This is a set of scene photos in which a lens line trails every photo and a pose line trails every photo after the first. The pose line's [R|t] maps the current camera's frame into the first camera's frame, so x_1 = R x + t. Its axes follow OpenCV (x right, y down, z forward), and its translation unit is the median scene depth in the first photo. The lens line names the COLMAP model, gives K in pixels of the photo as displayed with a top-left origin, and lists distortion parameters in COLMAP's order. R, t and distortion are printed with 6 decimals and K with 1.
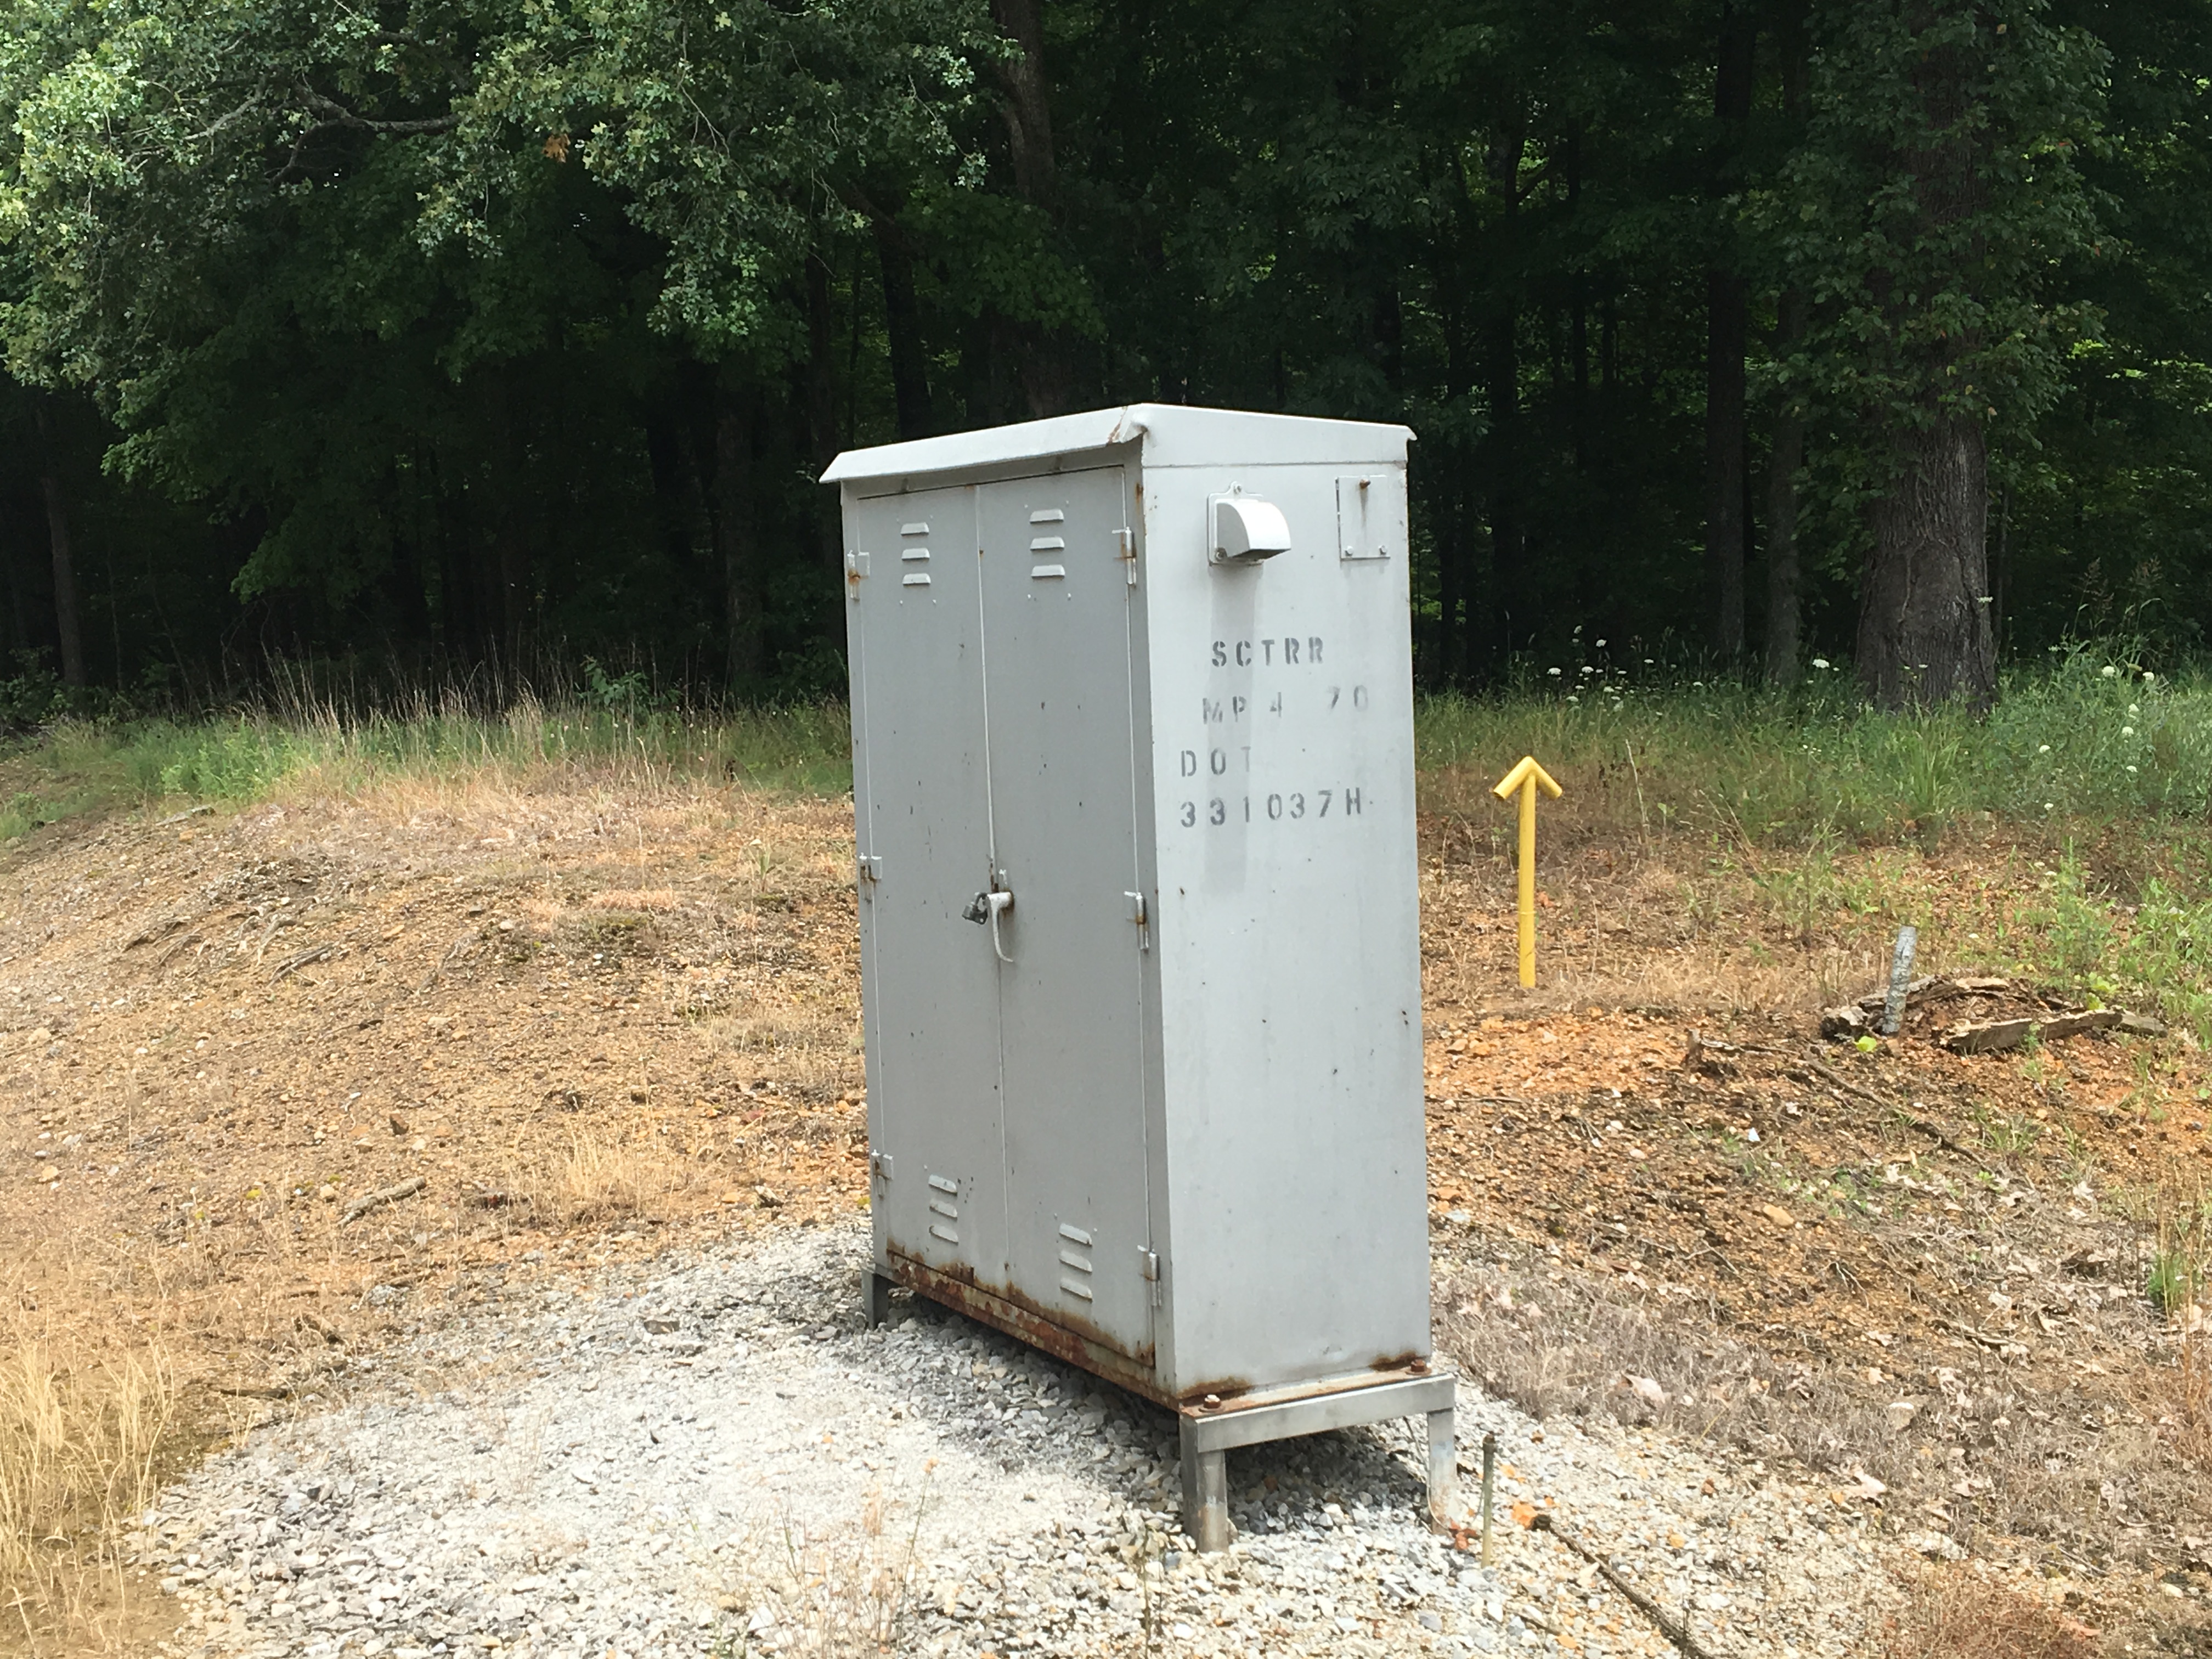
lens RADIAL K [[2956.8, 0, 1059.3], [0, 2956.8, 805.0], [0, 0, 1]] dist [0.091384, 0.000000]
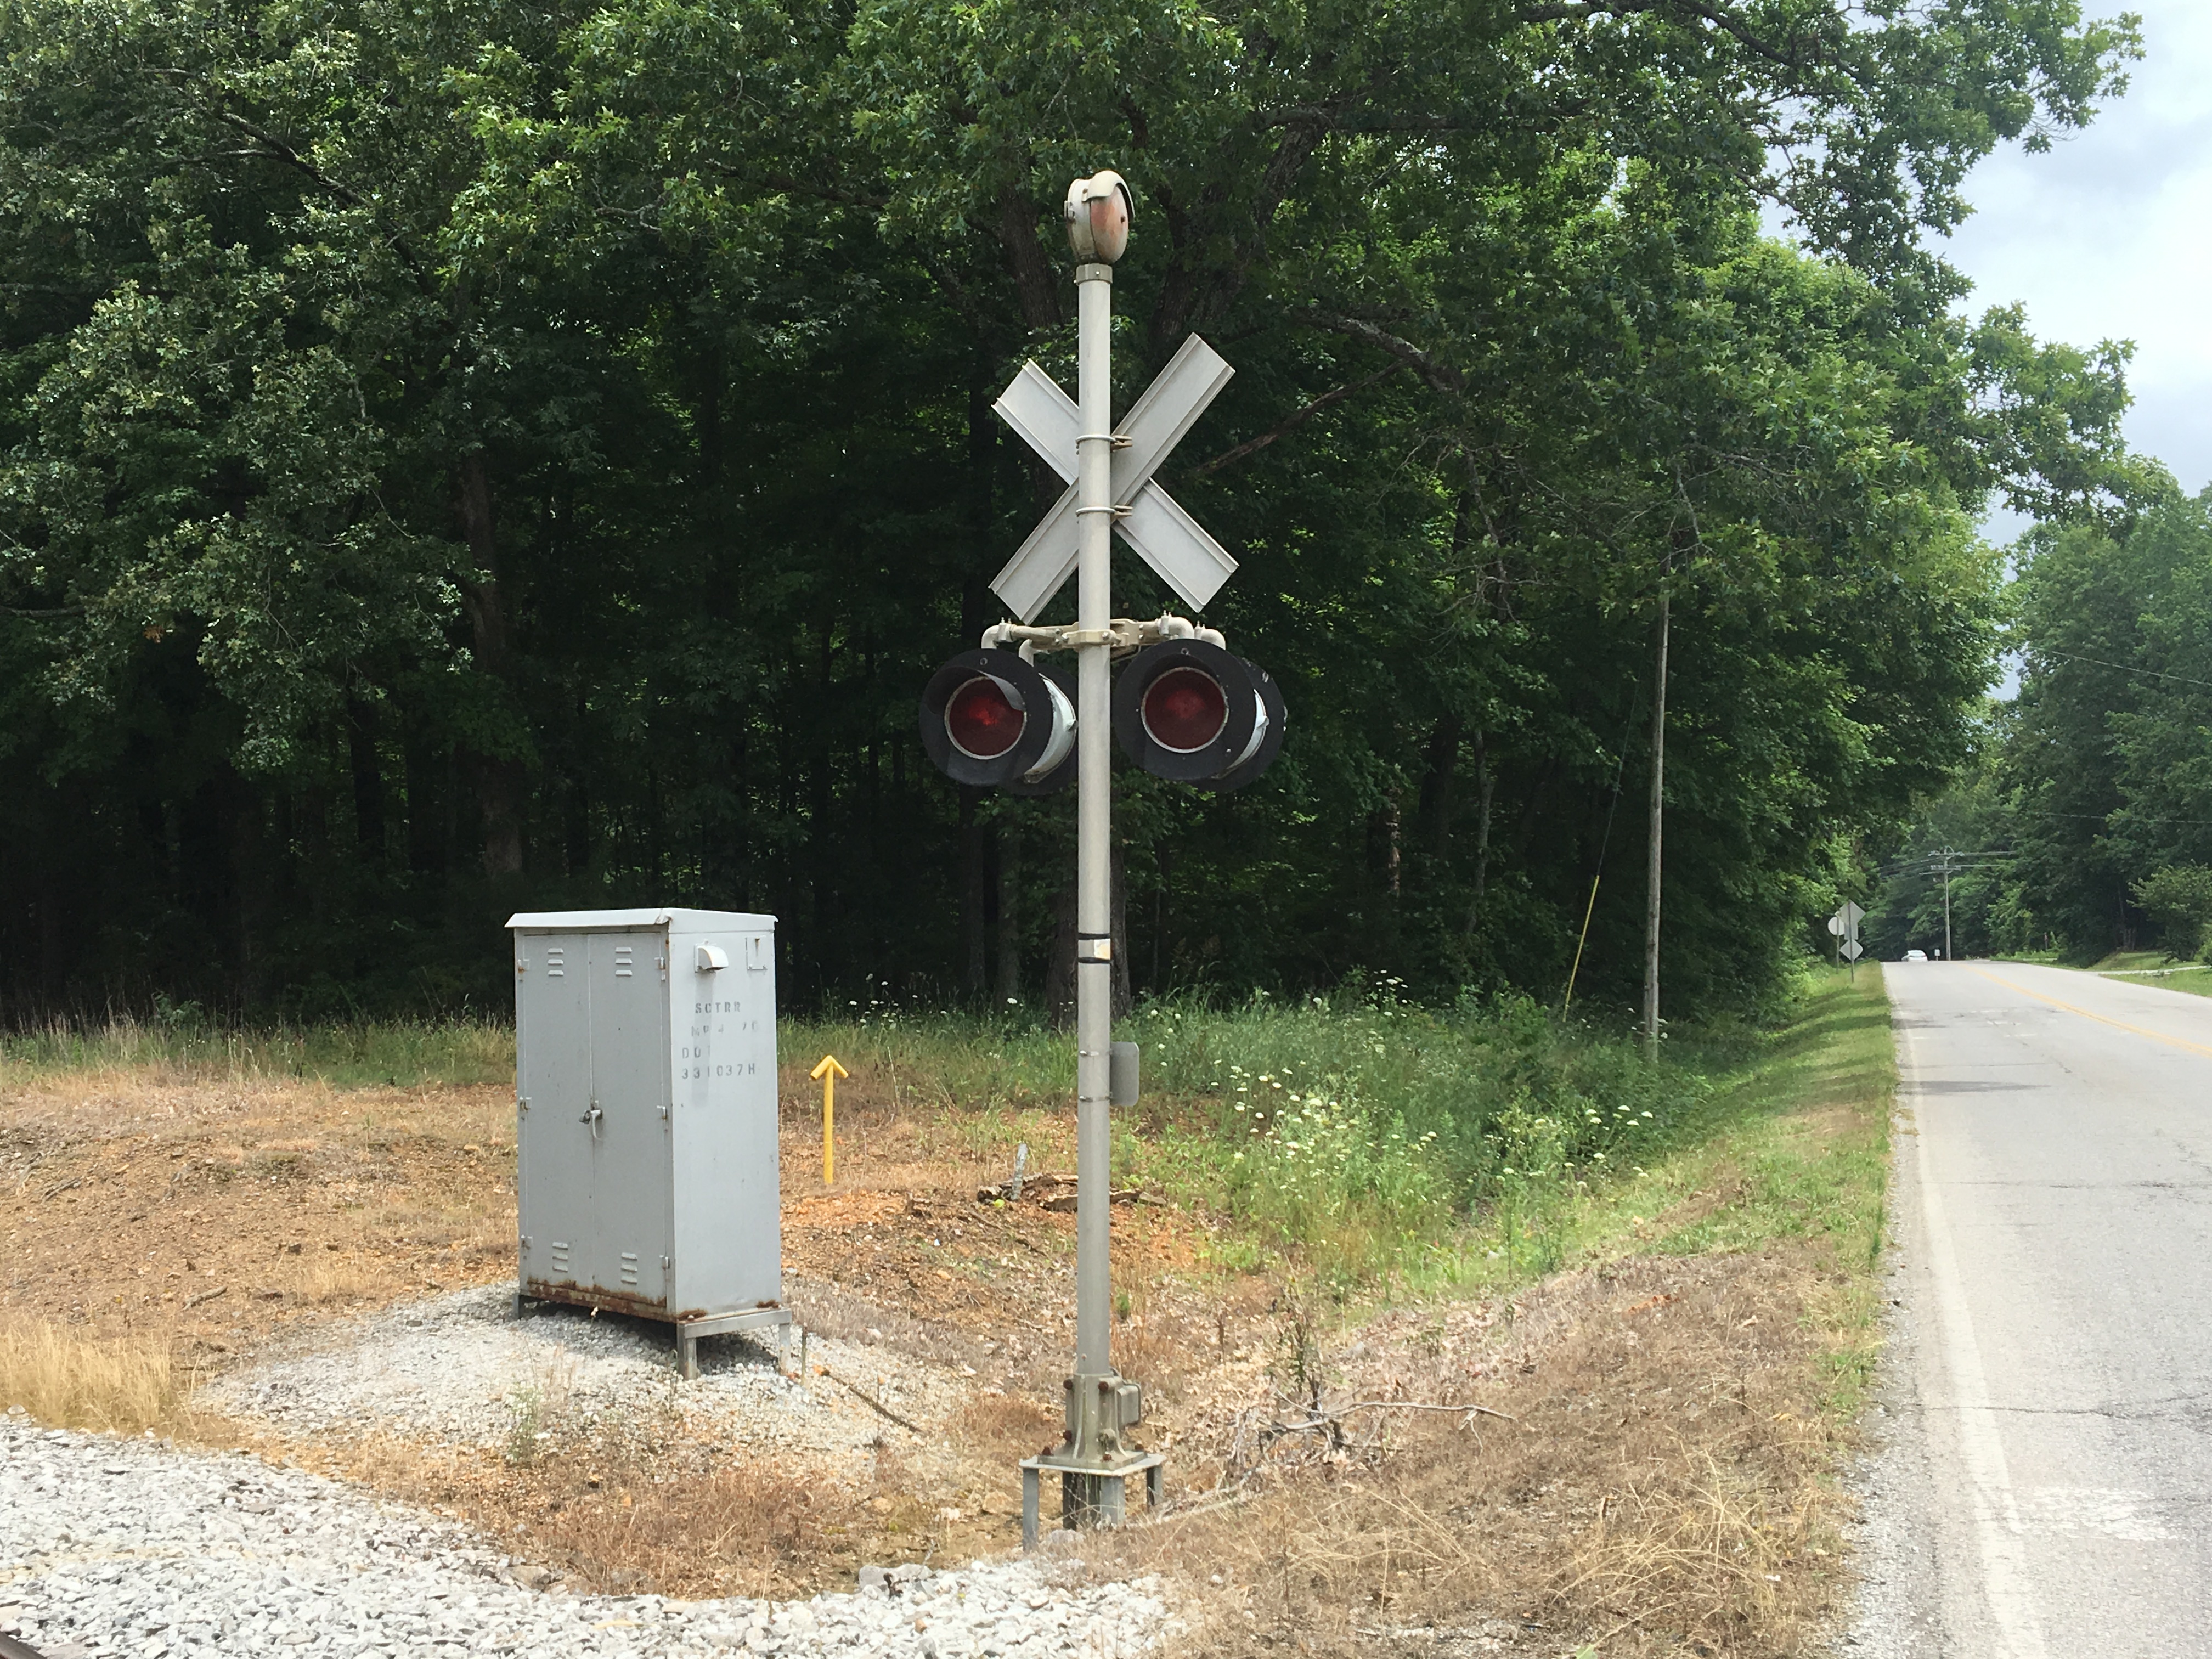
lens RADIAL K [[2507.4, 0, 1100.6], [0, 2507.4, 841.6], [0, 0, 1]] dist [0.045826, 0.000000]
pose [[0.966616, 0.020837, 0.255381, -0.096663], [0.006215, 0.994488, -0.104666, 0.019130], [-0.256154, 0.102759, 0.961159, -0.673582]]
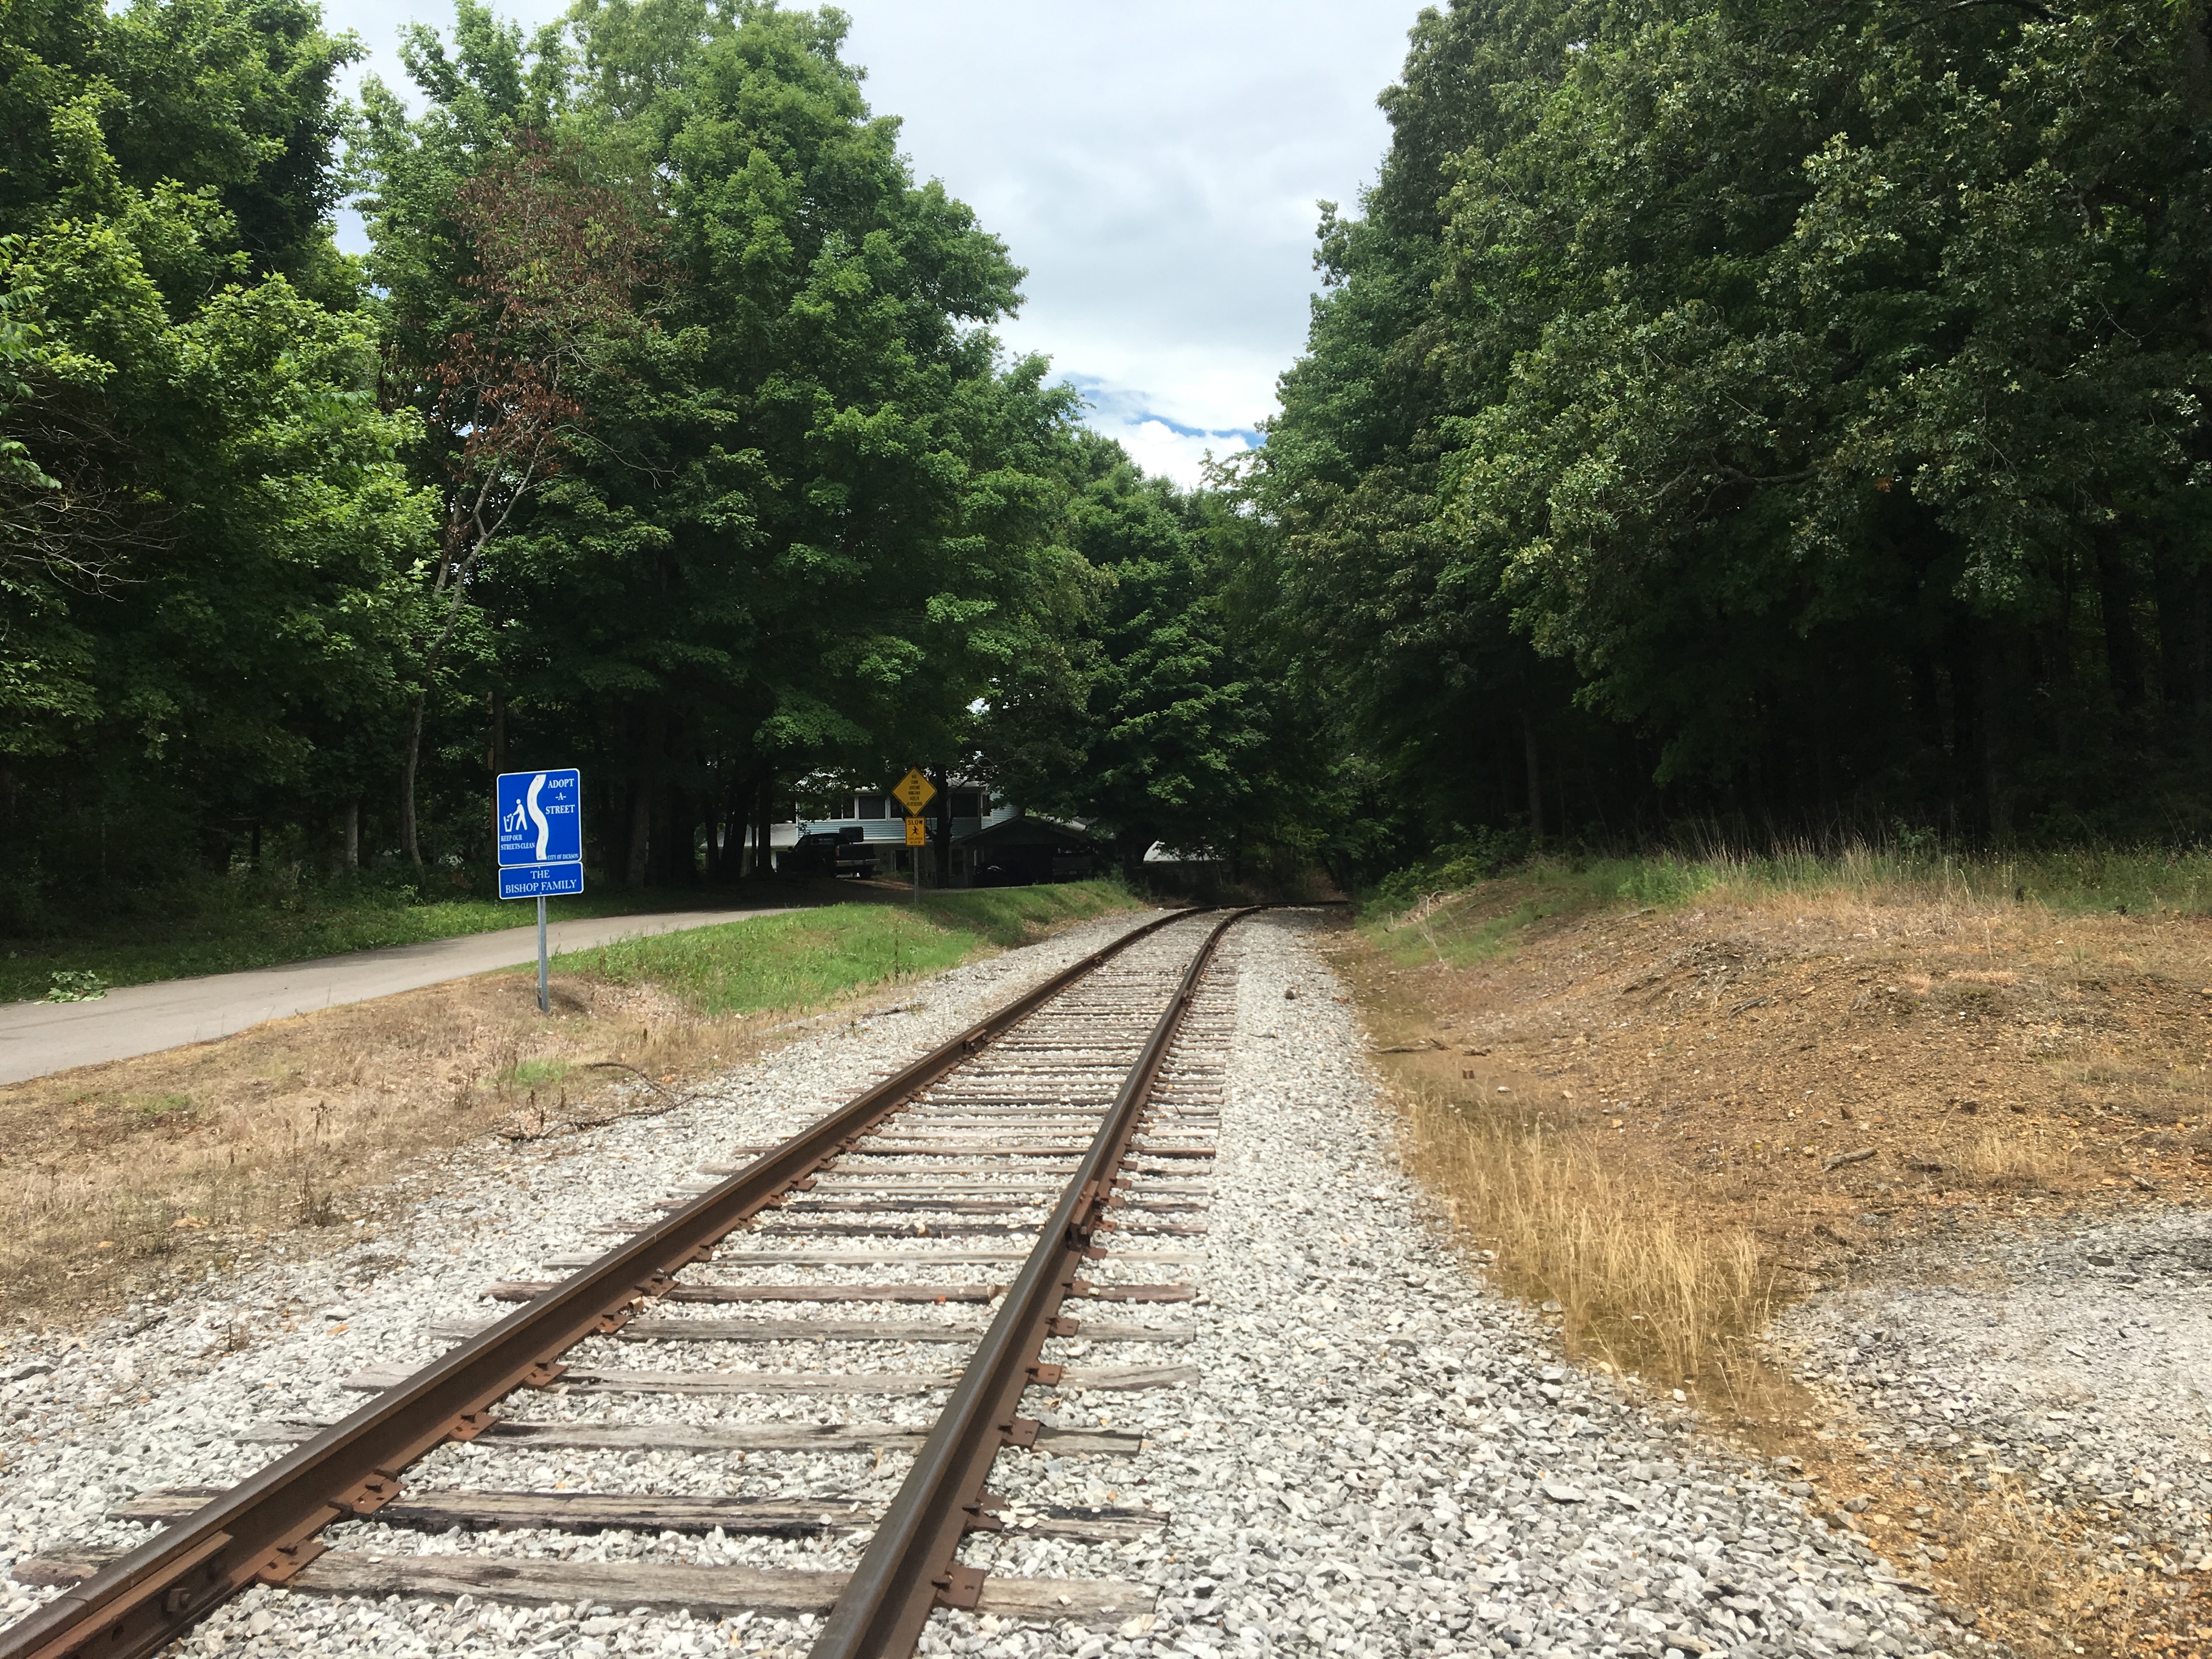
lens RADIAL K [[1872.0, 0, 1143.1], [0, 1872.0, 799.9], [0, 0, 1]] dist [0.094272, -0.121775]
pose [[0.873268, 0.000374, -0.487240, -0.067415], [-0.029930, 0.998152, -0.052877, 0.009093], [0.486320, 0.060759, 0.871666, -0.050100]]
